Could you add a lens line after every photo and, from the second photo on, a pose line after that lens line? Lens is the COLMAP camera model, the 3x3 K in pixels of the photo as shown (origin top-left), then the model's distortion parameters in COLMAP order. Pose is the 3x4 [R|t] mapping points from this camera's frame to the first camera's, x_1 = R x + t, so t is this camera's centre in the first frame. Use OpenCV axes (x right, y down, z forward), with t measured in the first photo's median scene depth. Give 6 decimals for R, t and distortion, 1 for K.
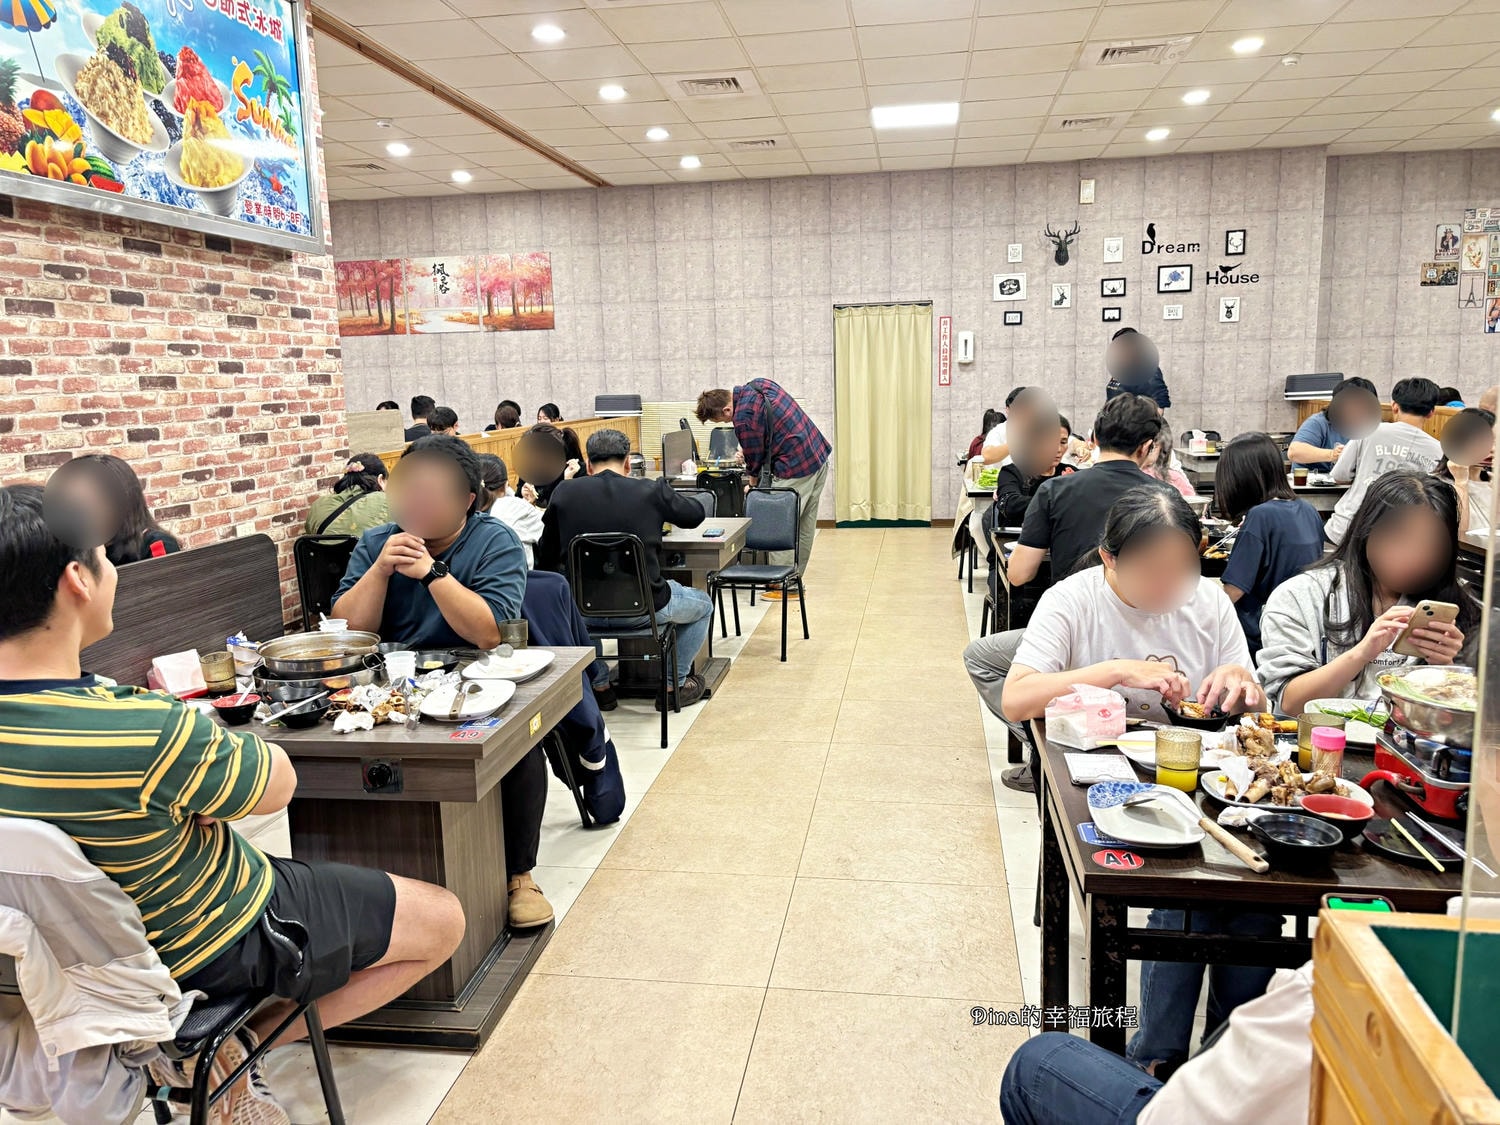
lens RADIAL K [[1221.2, 0, 750.0], [0, 1221.2, 562.5], [0, 0, 1]] dist [0.001729, 0.012238]
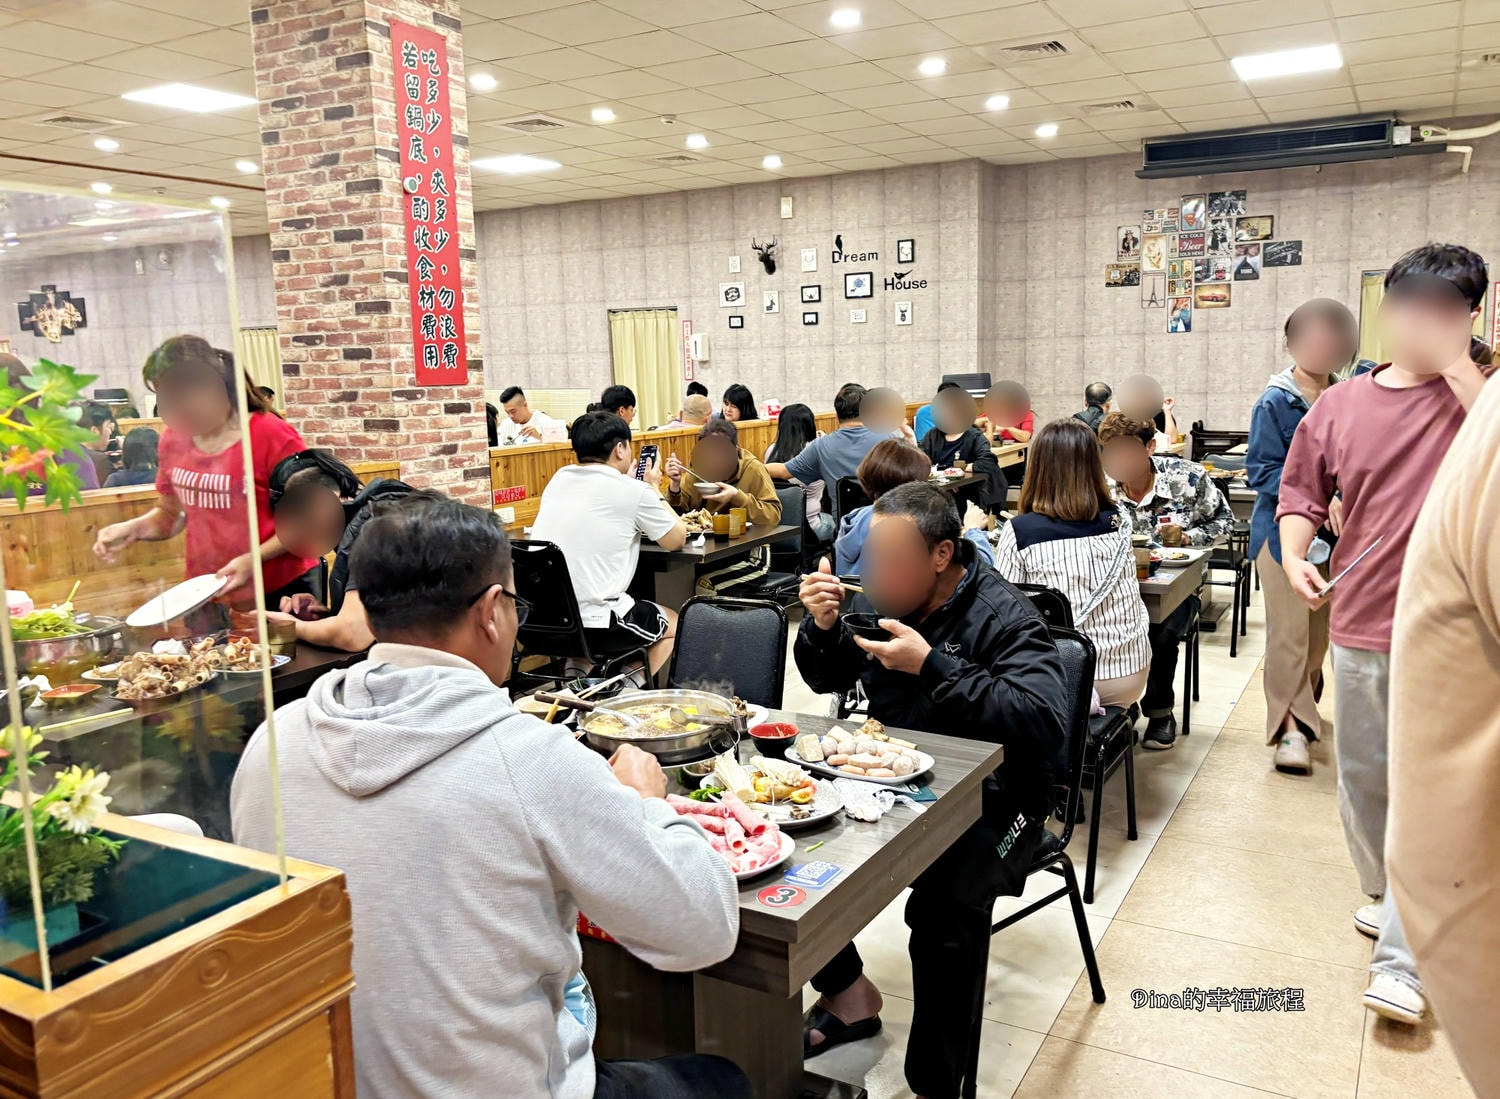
lens RADIAL K [[1252.9, 0, 750.0], [0, 1252.9, 549.5], [0, 0, 1]] dist [0.057377, -0.002771]
pose [[0.946363, 0.050248, -0.319175, 0.618870], [-0.048843, 0.998729, 0.012410, -0.005315], [0.319393, 0.003845, 0.947614, -0.094567]]
